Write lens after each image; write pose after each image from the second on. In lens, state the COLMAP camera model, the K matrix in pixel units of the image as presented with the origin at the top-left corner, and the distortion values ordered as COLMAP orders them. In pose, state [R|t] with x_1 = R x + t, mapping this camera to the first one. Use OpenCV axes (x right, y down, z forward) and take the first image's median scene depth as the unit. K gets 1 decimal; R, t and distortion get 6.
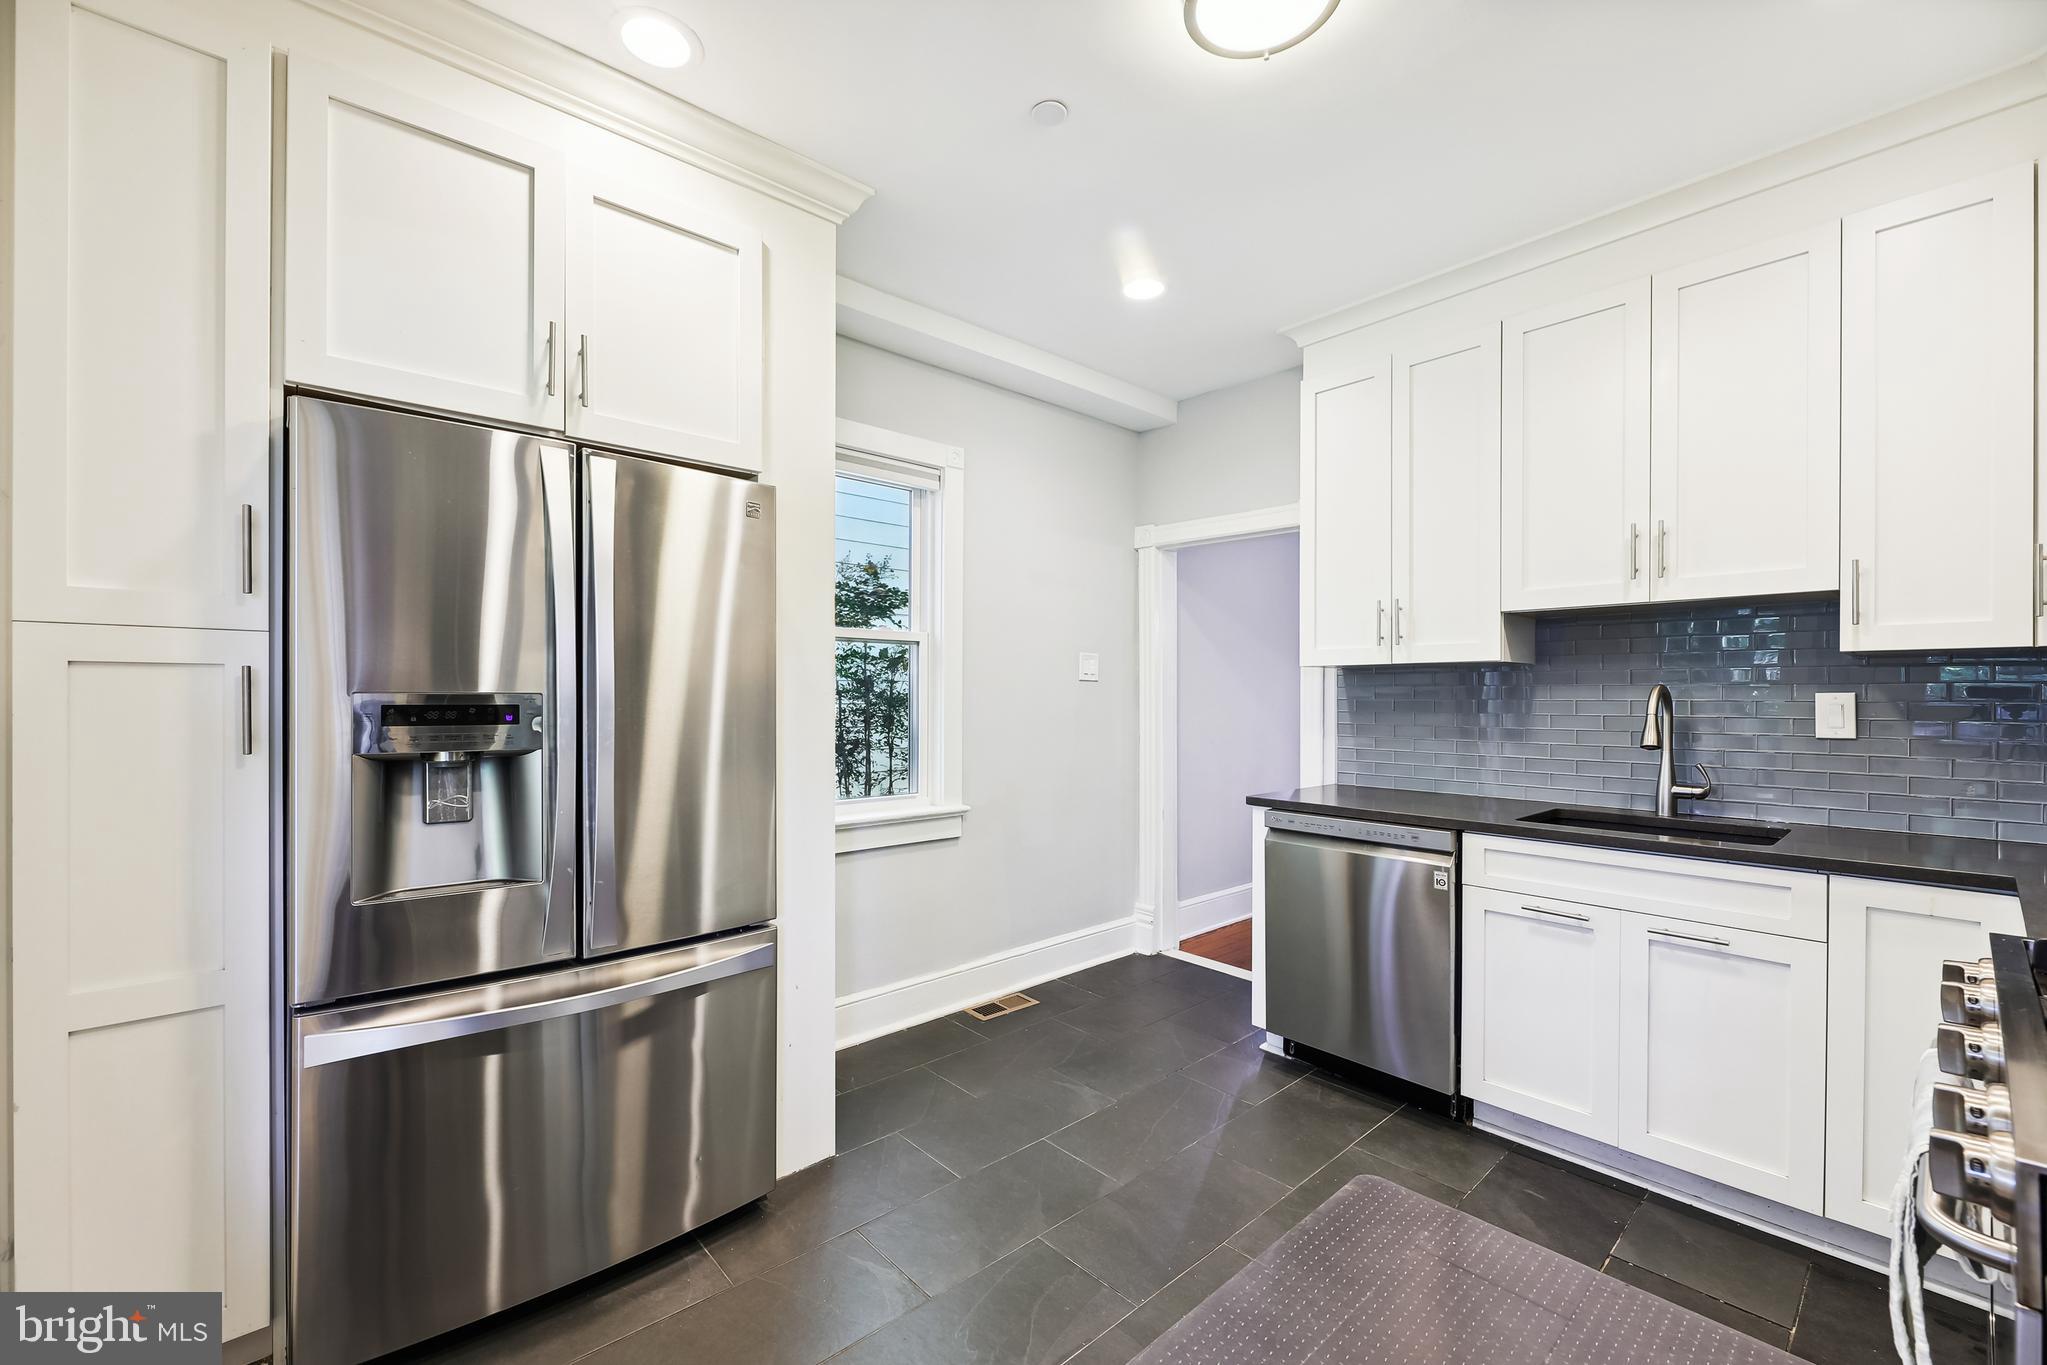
lens RADIAL K [[833.5, 0, 1022.6], [0, 833.5, 695.7], [0, 0, 1]] dist [0.002834, 0.000135]
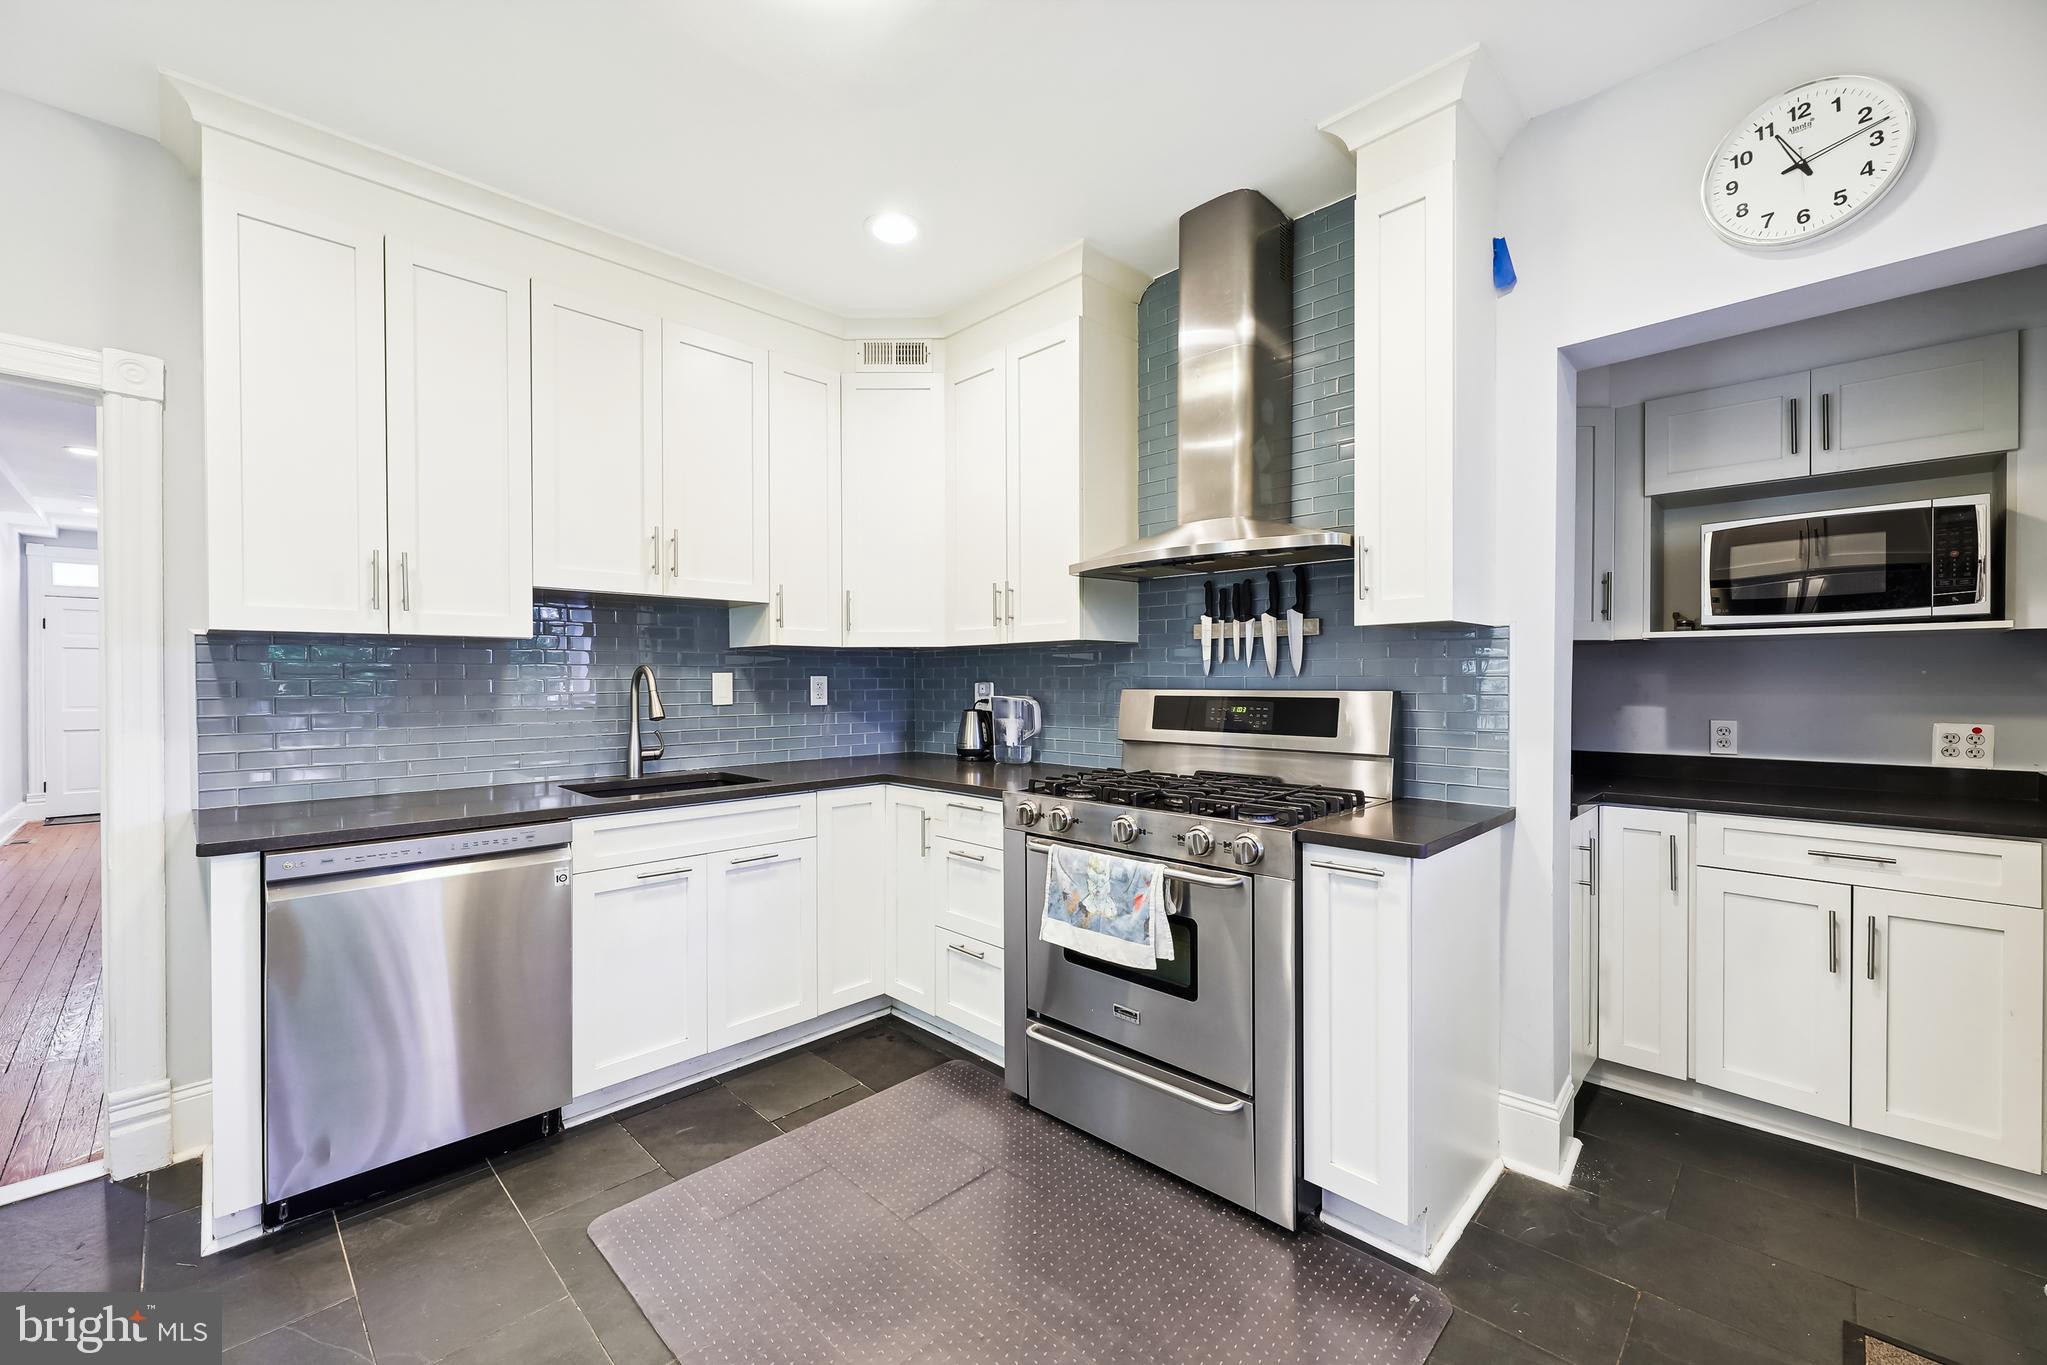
lens RADIAL K [[833.5, 0, 1018.6], [0, 833.5, 677.3], [0, 0, 1]] dist [0.002834, 0.000135]
pose [[-0.057646, -0.004191, 0.998328, -0.434076], [0.000238, 0.999991, 0.004212, -0.000972], [-0.998337, 0.000481, -0.057644, 0.542742]]
